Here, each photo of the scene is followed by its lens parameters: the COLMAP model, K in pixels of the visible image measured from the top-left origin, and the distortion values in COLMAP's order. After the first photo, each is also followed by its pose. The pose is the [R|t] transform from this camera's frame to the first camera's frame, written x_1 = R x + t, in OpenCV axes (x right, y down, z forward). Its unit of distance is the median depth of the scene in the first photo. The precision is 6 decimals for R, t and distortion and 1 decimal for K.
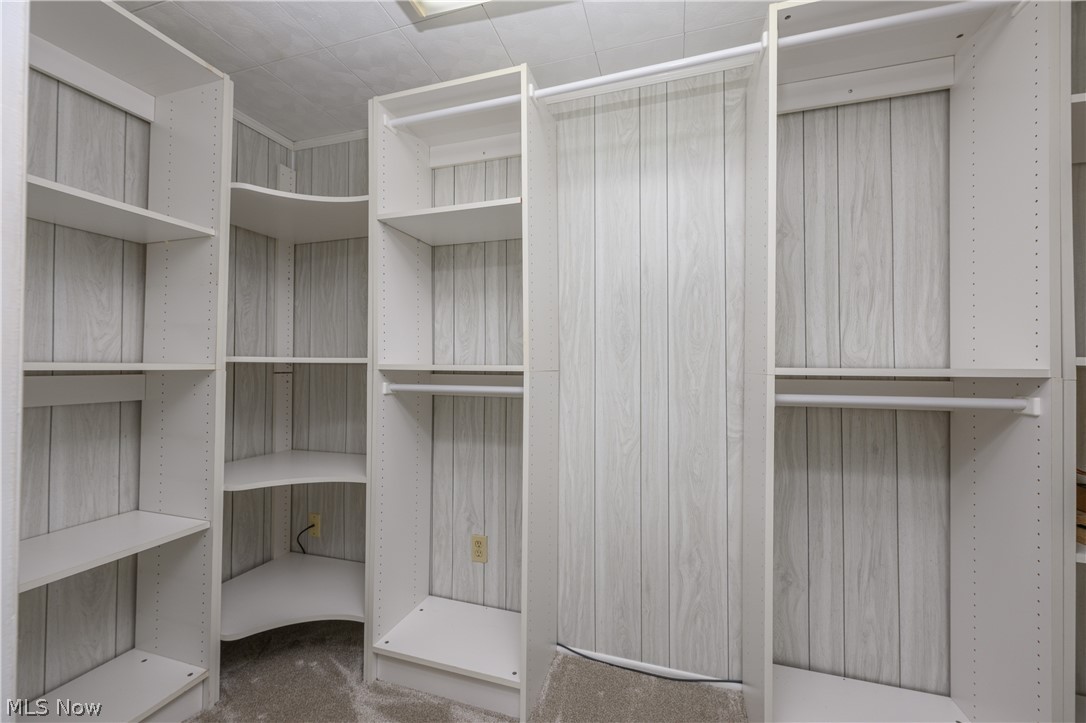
lens RADIAL K [[427.8, 0, 553.3], [0, 427.8, 361.2], [0, 0, 1]] dist [0.001190, -0.000450]
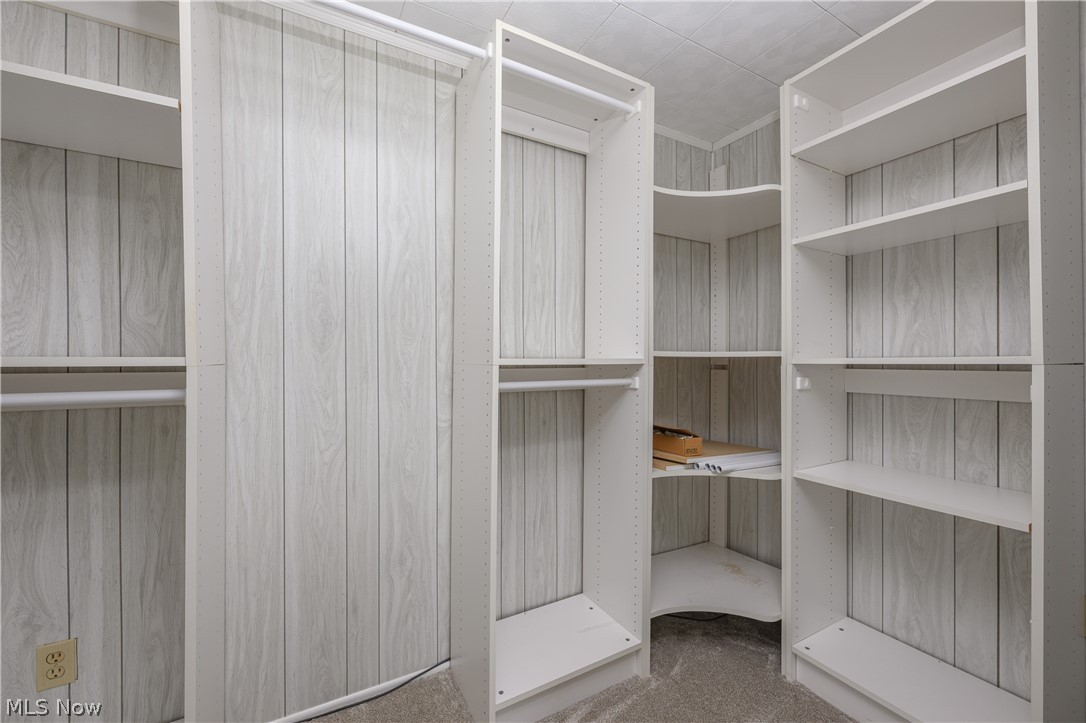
lens RADIAL K [[427.8, 0, 544.9], [0, 427.8, 361.0], [0, 0, 1]] dist [0.001190, -0.000450]
pose [[0.695680, -0.009489, 0.718289, -0.141418], [-0.004854, 0.999828, 0.017910, 0.000986], [-0.718335, -0.015946, 0.695515, 0.115947]]
